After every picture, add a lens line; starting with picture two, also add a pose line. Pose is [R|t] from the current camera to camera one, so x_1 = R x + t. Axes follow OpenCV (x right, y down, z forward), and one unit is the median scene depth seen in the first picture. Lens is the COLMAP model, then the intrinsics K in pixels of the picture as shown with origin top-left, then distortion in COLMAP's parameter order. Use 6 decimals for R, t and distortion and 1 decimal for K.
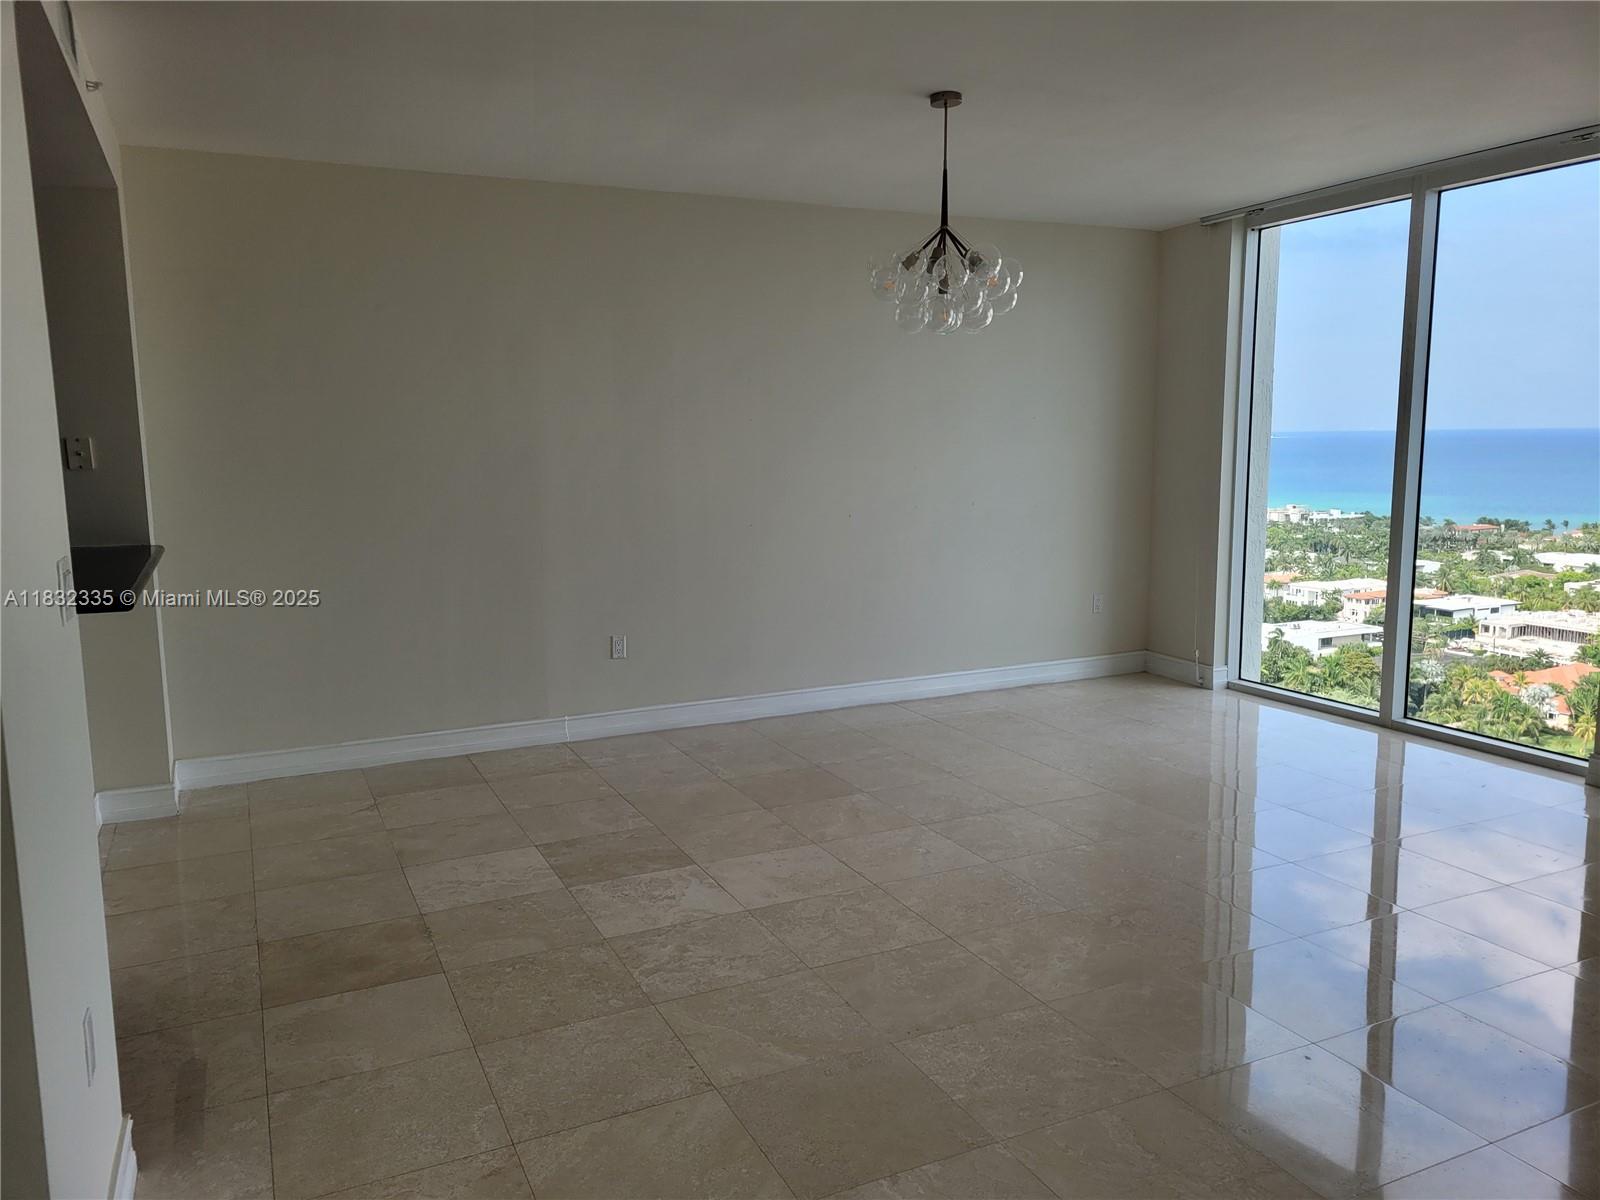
lens RADIAL K [[1199.6, 0, 802.7], [0, 1199.6, 602.7], [0, 0, 1]] dist [0.069623, -0.040816]
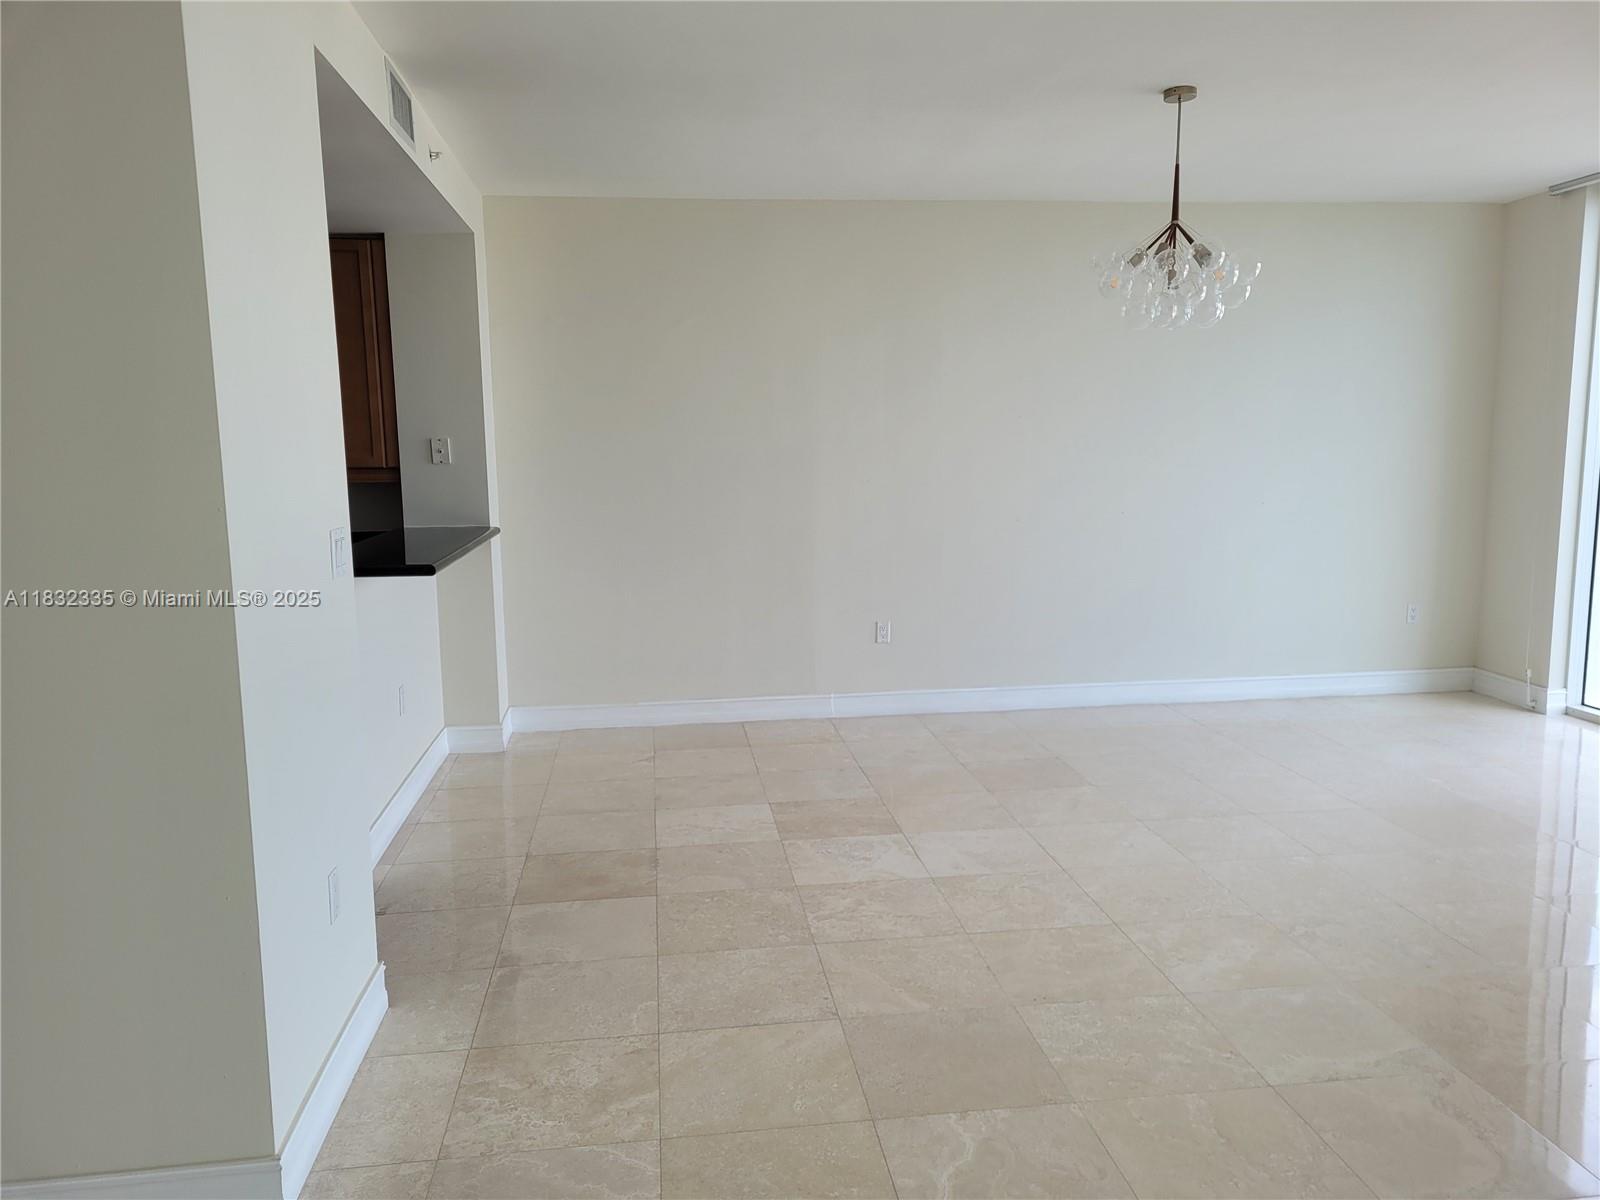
lens RADIAL K [[1199.6, 0, 797.6], [0, 1199.6, 601.7], [0, 0, 1]] dist [0.069623, -0.040816]
pose [[0.948741, 0.039949, -0.313519, 0.151967], [-0.040148, 0.999177, 0.005824, 0.009005], [0.313494, 0.007062, 0.949564, -0.047092]]
